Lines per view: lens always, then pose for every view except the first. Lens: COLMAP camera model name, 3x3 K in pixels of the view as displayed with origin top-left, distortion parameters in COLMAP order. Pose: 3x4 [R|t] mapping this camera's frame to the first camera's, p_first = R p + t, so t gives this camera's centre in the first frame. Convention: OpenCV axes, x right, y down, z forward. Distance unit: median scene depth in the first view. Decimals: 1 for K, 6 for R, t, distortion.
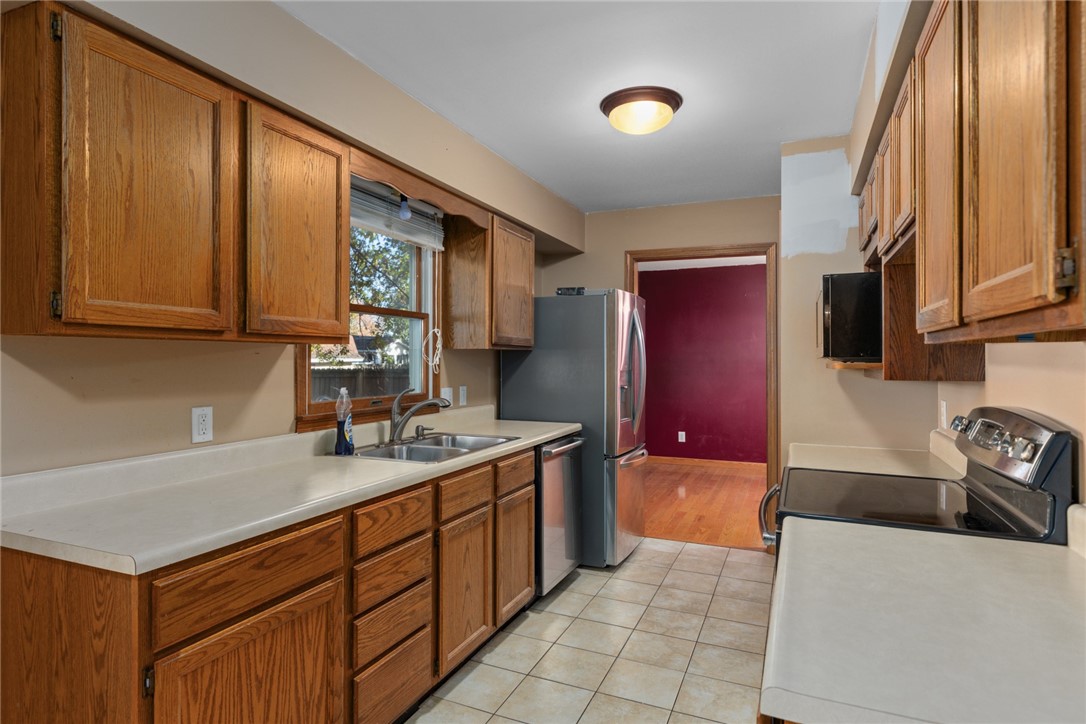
lens RADIAL K [[596.8, 0, 543.0], [0, 596.8, 362.0], [0, 0, 1]] dist [0.006091, 0.000106]
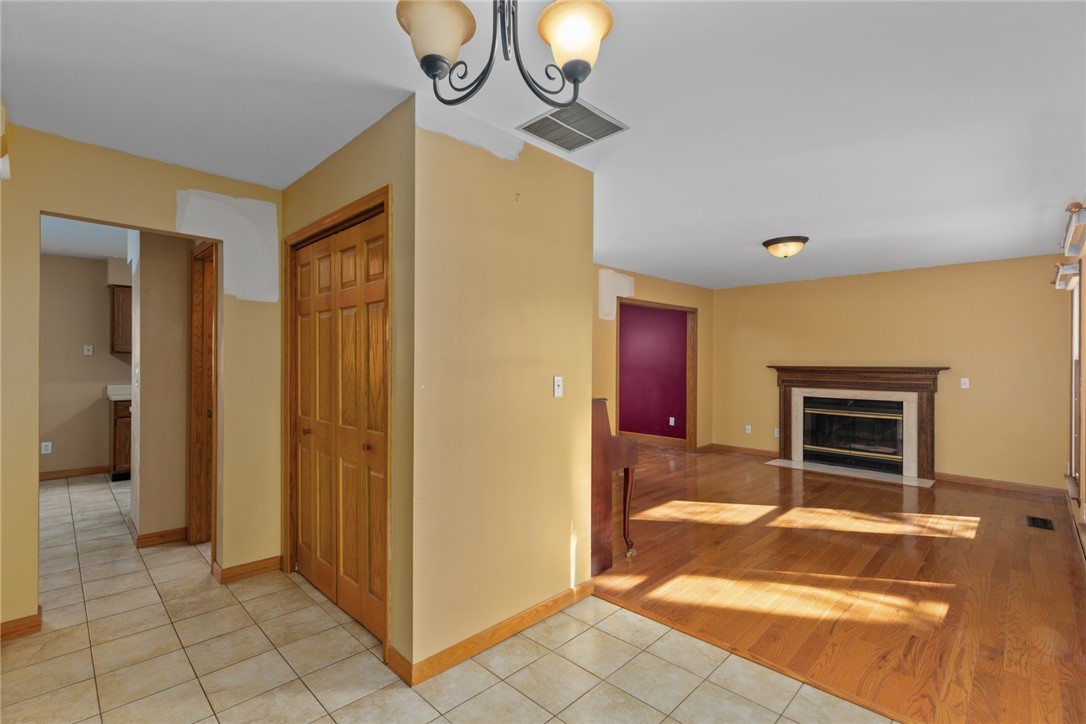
lens RADIAL K [[490.6, 0, 538.0], [0, 490.6, 362.6], [0, 0, 1]] dist [0.002617, 0.001380]
pose [[0.925590, 0.004890, -0.378495, 1.753759], [-0.007428, 0.999959, -0.005245, 0.007743], [0.378454, 0.007666, 0.925588, -0.627542]]
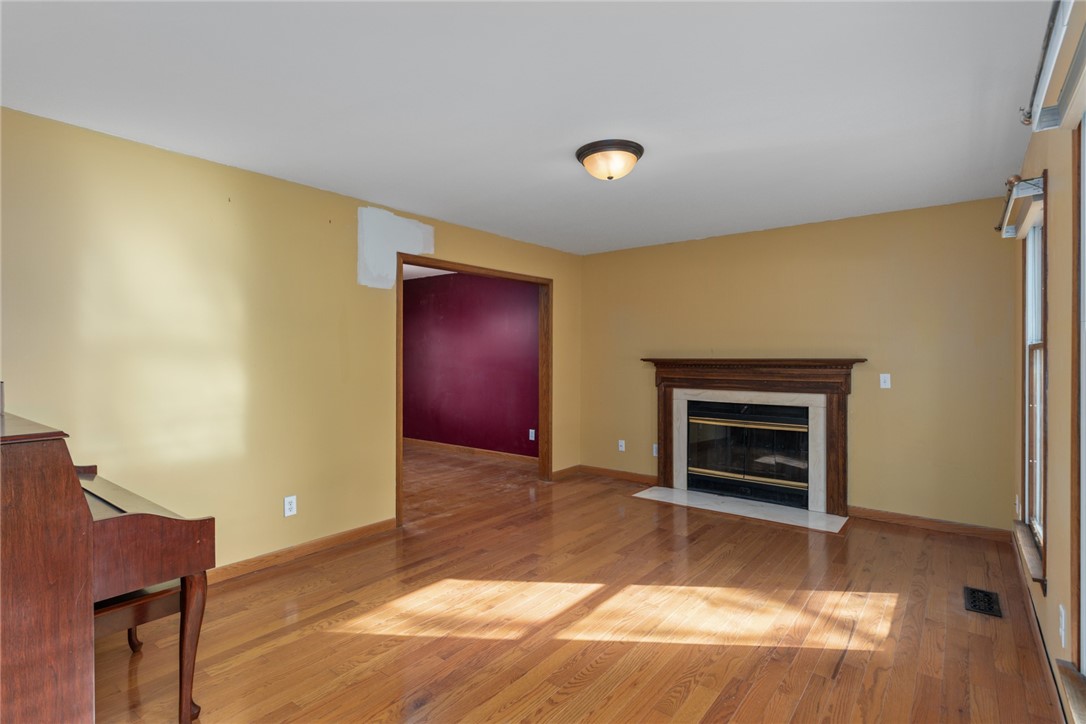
lens RADIAL K [[538.8, 0, 539.1], [0, 538.8, 359.3], [0, 0, 1]] dist [-0.001553, -0.000366]
pose [[0.963683, 0.001409, -0.267047, 2.022820], [-0.002614, 0.999988, -0.004158, 0.013634], [0.267038, 0.004705, 0.963675, 0.033637]]
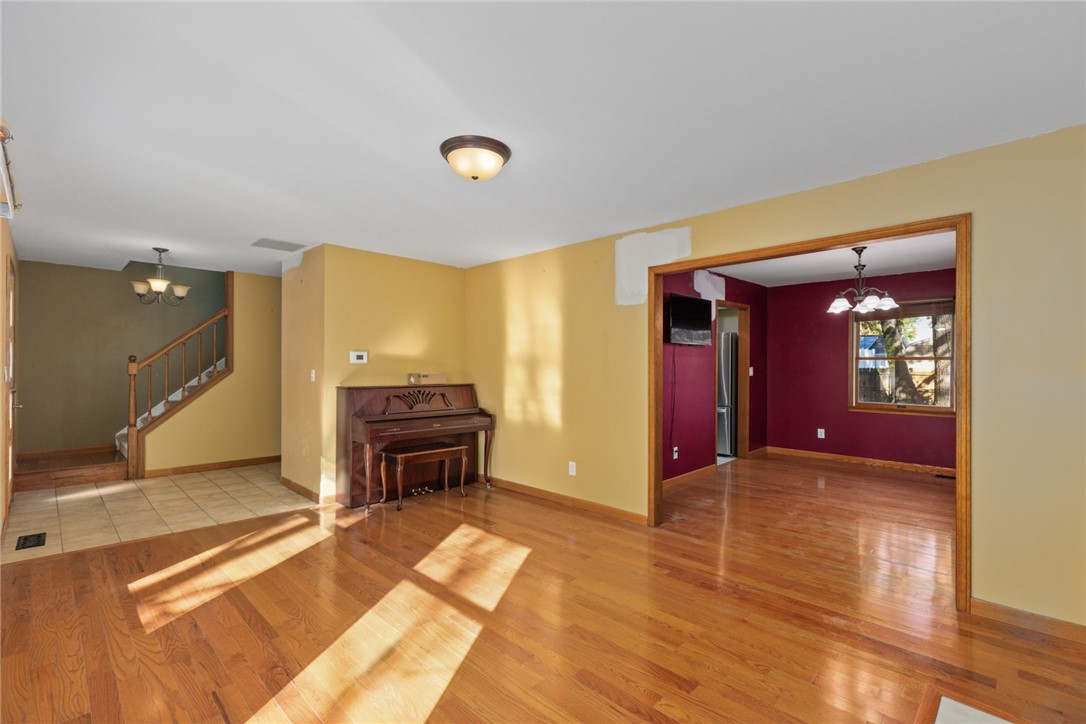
lens RADIAL K [[490.6, 0, 538.0], [0, 490.6, 362.6], [0, 0, 1]] dist [0.002617, 0.001380]
pose [[-0.375479, -0.002333, -0.926828, 2.646404], [-0.007955, 0.999968, 0.000706, -0.003100], [0.926797, 0.007638, -0.375486, 1.457517]]
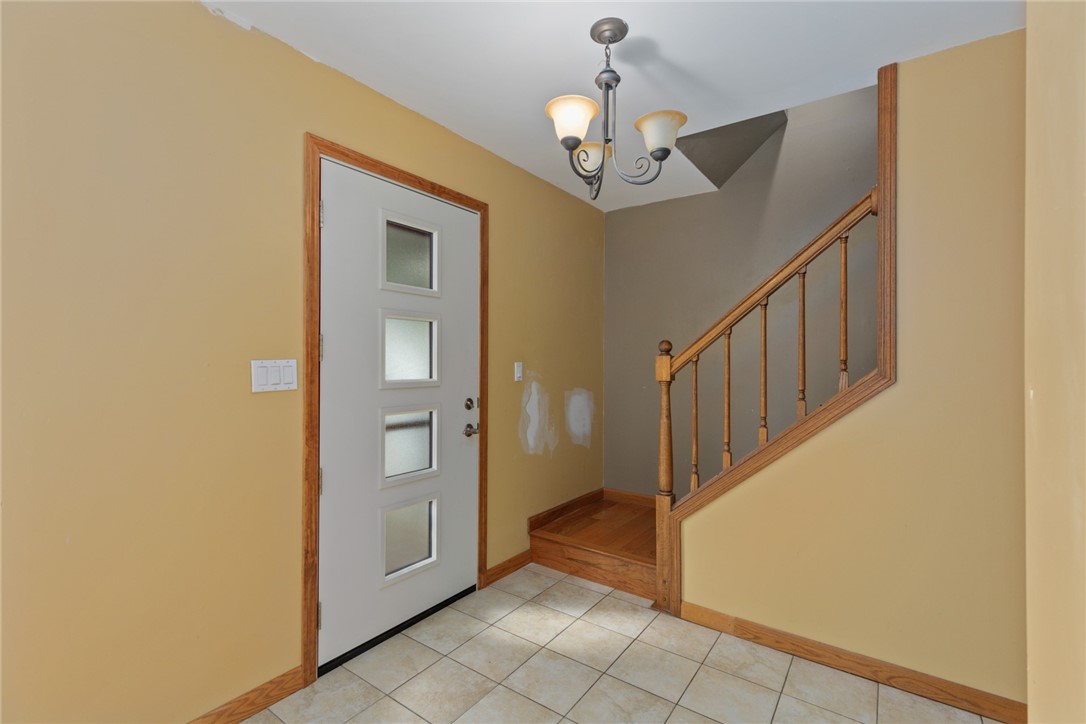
lens RADIAL K [[490.6, 0, 538.0], [0, 490.6, 362.6], [0, 0, 1]] dist [0.002617, 0.001380]
pose [[-0.973796, 0.000195, 0.227421, 1.546545], [-0.000086, 0.999999, -0.001226, 0.022540], [-0.227421, -0.001214, -0.973796, 0.259140]]
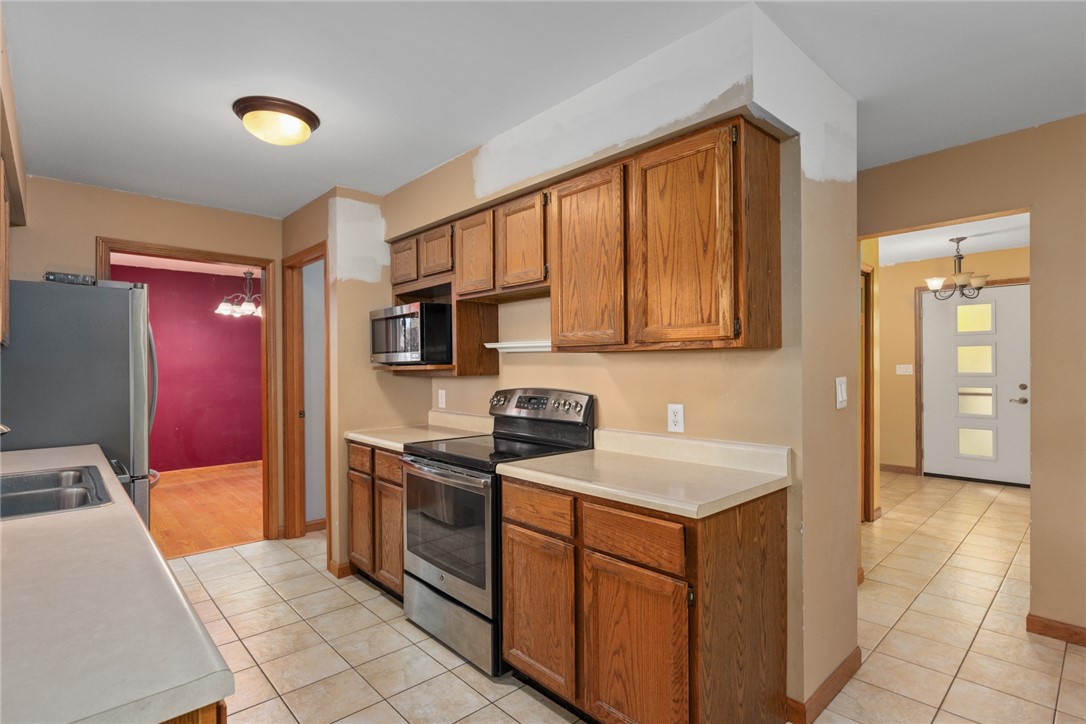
lens RADIAL K [[531.2, 0, 540.5], [0, 531.2, 368.5], [0, 0, 1]] dist [-0.002563, -0.000275]
pose [[0.410525, -0.009944, 0.911795, -0.418161], [0.011895, 0.999914, 0.005549, 0.004642], [-0.911772, 0.008568, 0.410608, 0.184543]]
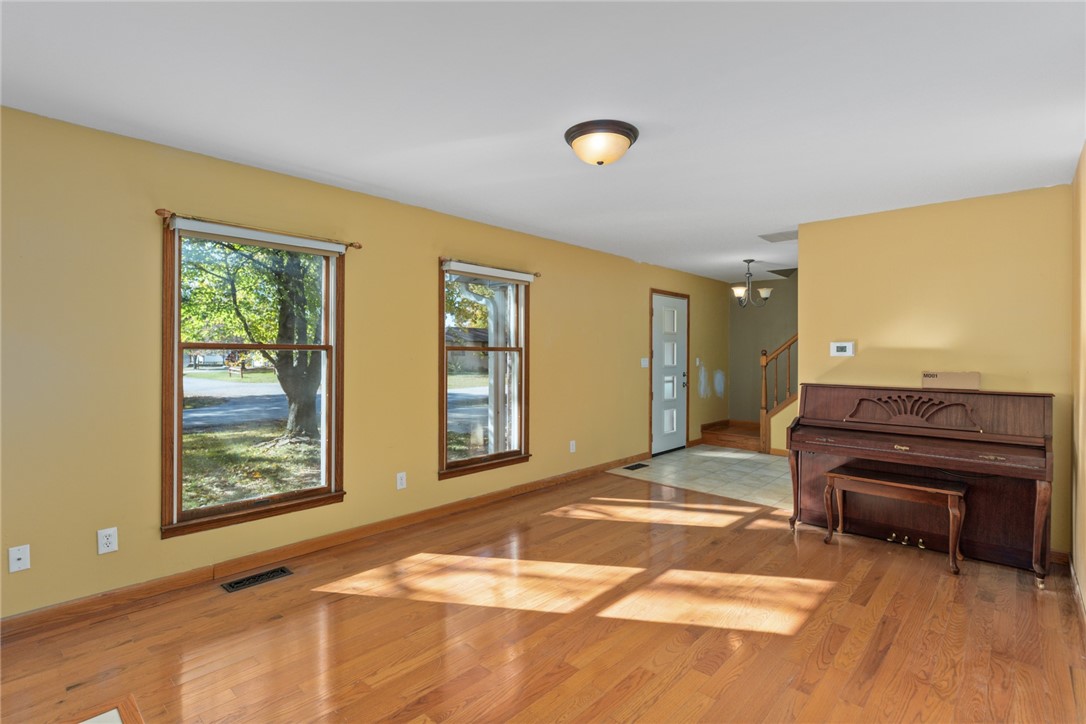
lens RADIAL K [[526.6, 0, 546.2], [0, 526.6, 354.9], [0, 0, 1]] dist [0.026988, 0.000105]
pose [[-0.944667, -0.002078, 0.328023, 1.667534], [-0.001028, 0.999994, 0.003374, -0.001929], [-0.328028, 0.002850, -0.944664, 1.917600]]
